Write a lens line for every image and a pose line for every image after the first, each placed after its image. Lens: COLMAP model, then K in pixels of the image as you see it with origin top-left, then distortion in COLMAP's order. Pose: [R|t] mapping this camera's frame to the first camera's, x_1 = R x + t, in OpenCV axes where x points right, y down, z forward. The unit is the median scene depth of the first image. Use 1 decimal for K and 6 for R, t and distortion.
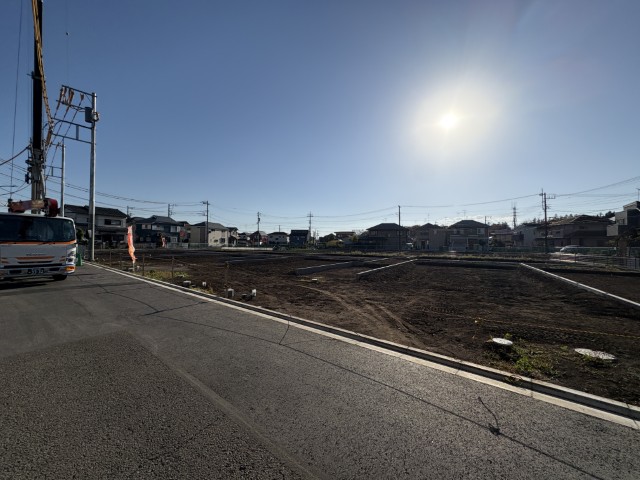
lens RADIAL K [[255.5, 0, 320.5], [0, 255.5, 237.4], [0, 0, 1]] dist [0.000644, 0.000111]
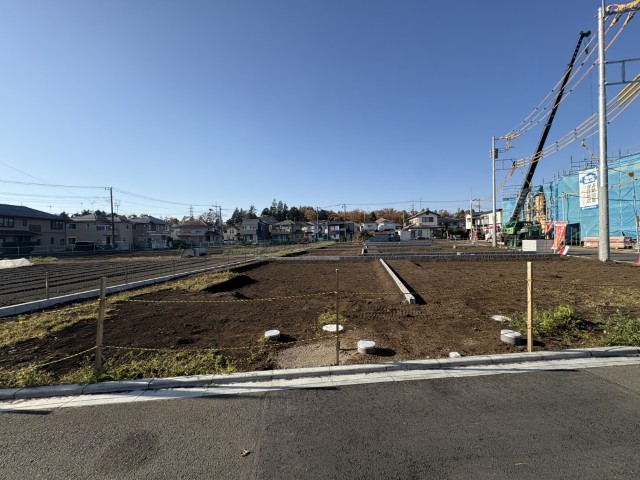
lens RADIAL K [[255.5, 0, 321.1], [0, 255.5, 239.6], [0, 0, 1]] dist [0.000644, 0.000111]
pose [[-0.357633, -0.005123, 0.933848, -0.571420], [-0.003642, 0.999985, 0.004091, 0.014027], [-0.933855, -0.001938, -0.357646, 0.733613]]
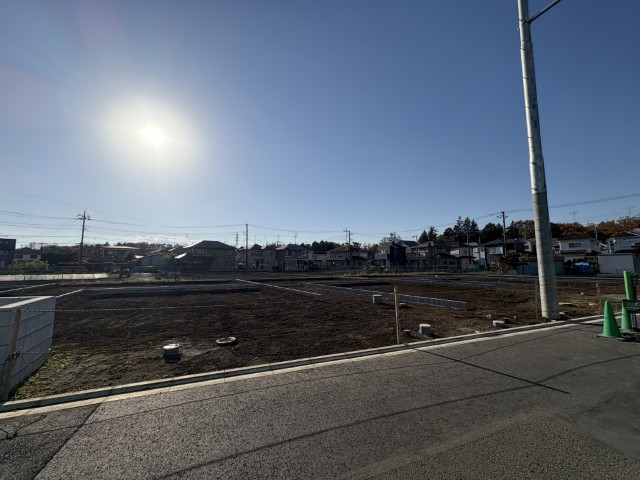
lens RADIAL K [[255.5, 0, 320.9], [0, 255.5, 237.9], [0, 0, 1]] dist [0.000644, 0.000111]
pose [[0.473522, 0.086007, 0.876572, -0.401224], [-0.018639, 0.995977, -0.087654, 0.004686], [-0.880585, 0.025168, 0.473220, 0.320047]]
